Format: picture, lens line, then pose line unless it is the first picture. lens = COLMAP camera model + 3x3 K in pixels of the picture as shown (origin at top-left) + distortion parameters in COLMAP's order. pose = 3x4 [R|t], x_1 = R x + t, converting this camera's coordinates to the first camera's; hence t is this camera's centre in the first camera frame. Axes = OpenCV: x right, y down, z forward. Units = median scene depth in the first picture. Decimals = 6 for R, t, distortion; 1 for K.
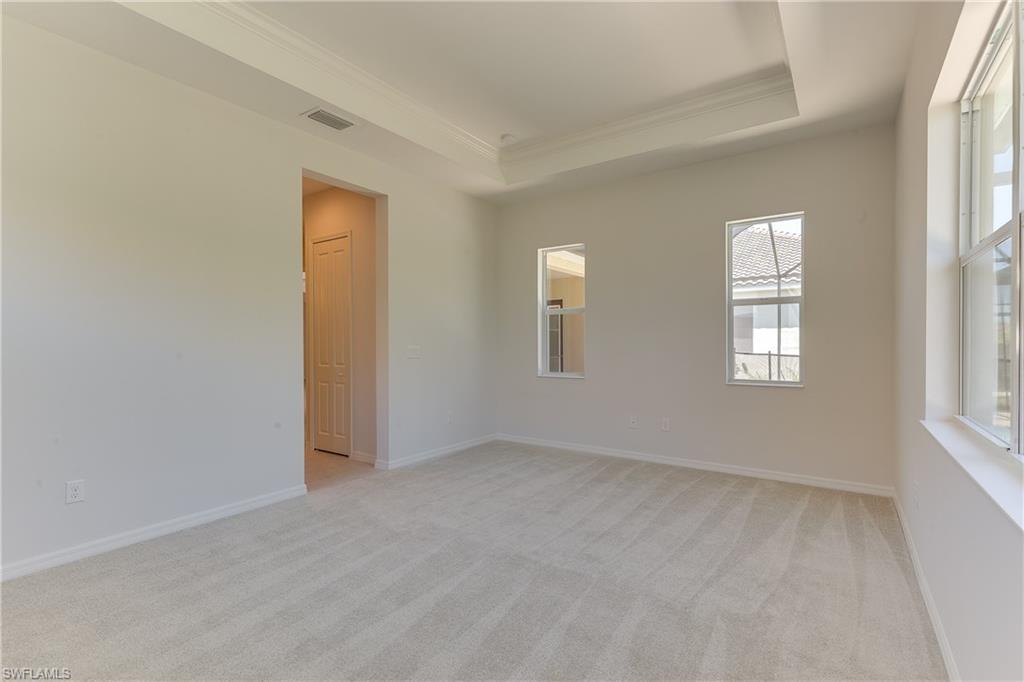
lens RADIAL K [[465.1, 0, 516.8], [0, 465.1, 344.2], [0, 0, 1]] dist [0.007443, -0.001197]
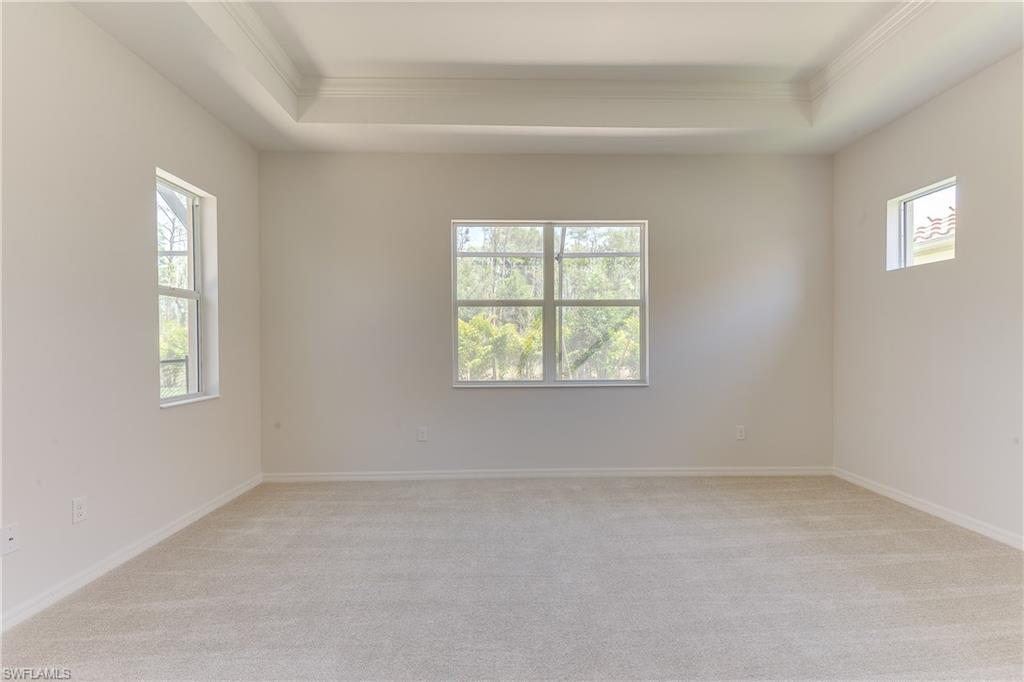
lens RADIAL K [[465.1, 0, 516.8], [0, 465.1, 344.2], [0, 0, 1]] dist [0.007443, -0.001197]
pose [[-0.591338, 0.000424, 0.806423, -0.422148], [0.011255, 0.999907, 0.007727, -0.008073], [-0.806345, 0.013645, -0.591288, 1.036085]]
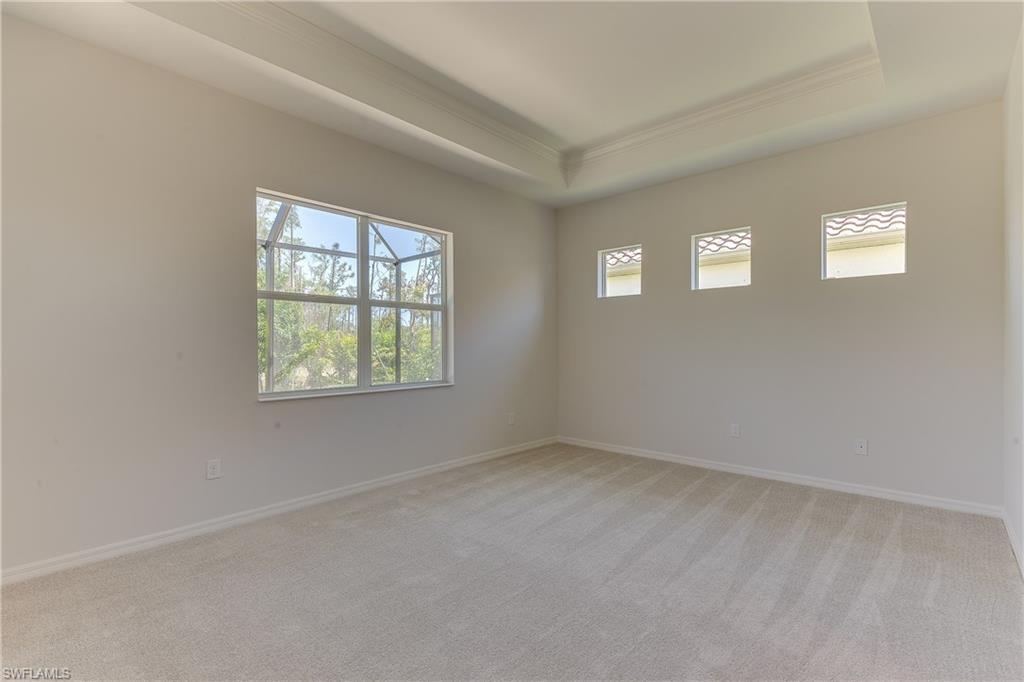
lens RADIAL K [[465.1, 0, 516.8], [0, 465.1, 344.2], [0, 0, 1]] dist [0.007443, -0.001197]
pose [[-0.991196, 0.001557, 0.132395, -0.063032], [0.002856, 0.999950, 0.009623, -0.013499], [-0.132373, 0.009916, -0.991150, 1.283136]]
